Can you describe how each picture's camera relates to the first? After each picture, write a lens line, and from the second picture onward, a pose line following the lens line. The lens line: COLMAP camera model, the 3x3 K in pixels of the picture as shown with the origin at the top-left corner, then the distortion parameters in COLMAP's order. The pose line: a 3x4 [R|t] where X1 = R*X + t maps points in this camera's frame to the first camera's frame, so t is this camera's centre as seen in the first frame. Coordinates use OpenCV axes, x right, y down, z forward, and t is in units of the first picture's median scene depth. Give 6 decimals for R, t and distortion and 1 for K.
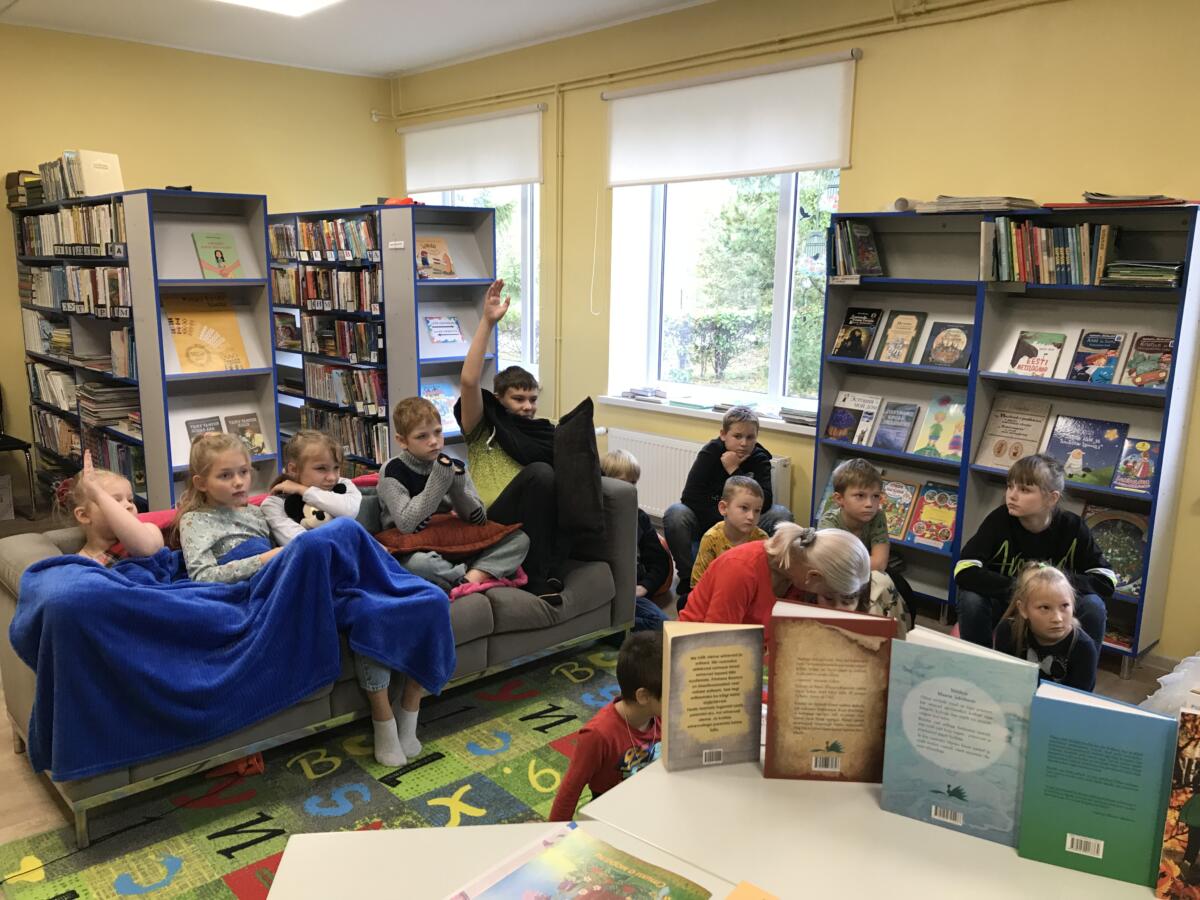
lens RADIAL K [[978.0, 0, 594.6], [0, 978.0, 443.9], [0, 0, 1]] dist [-0.010229, 0.040838]
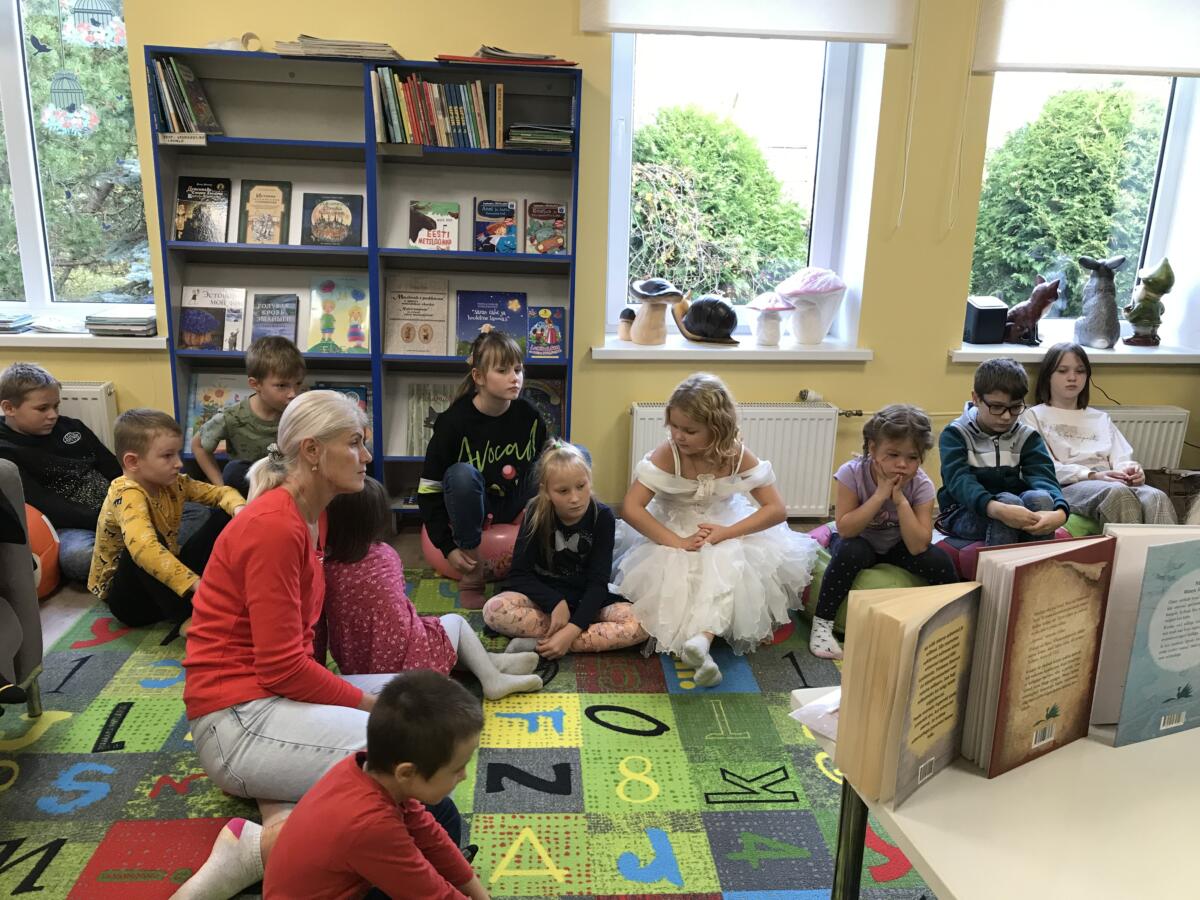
lens RADIAL K [[985.7, 0, 598.0], [0, 985.7, 446.4], [0, 0, 1]] dist [0.016462, -0.012260]
pose [[0.620132, -0.208715, 0.756224, -0.197478], [0.119697, 0.977846, 0.171726, -0.029550], [-0.775312, -0.015975, 0.631376, 0.285909]]
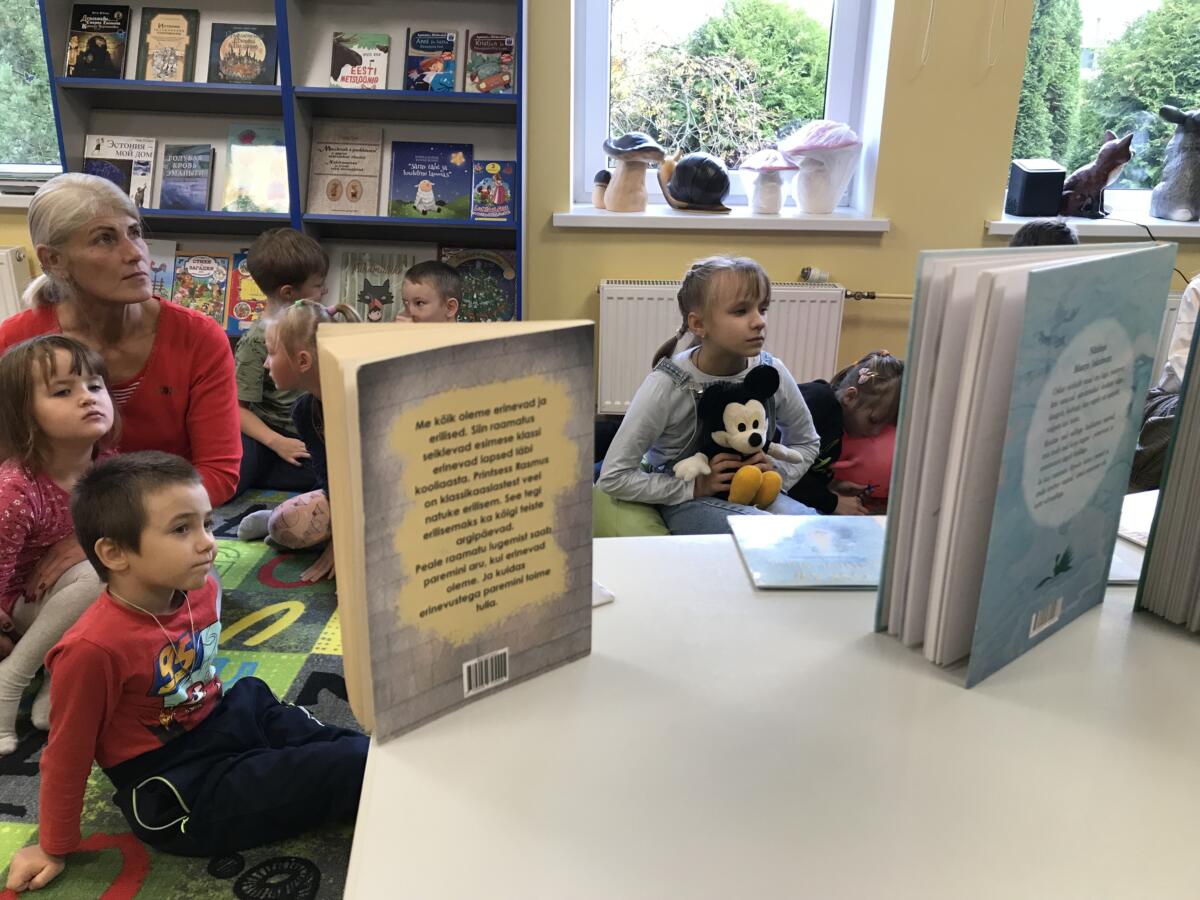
lens RADIAL K [[978.0, 0, 594.6], [0, 978.0, 443.9], [0, 0, 1]] dist [-0.010229, 0.040838]
pose [[0.698079, -0.240253, 0.674510, -0.022599], [0.116625, 0.967598, 0.223947, 0.051944], [-0.706459, -0.077668, 0.703480, 0.282935]]
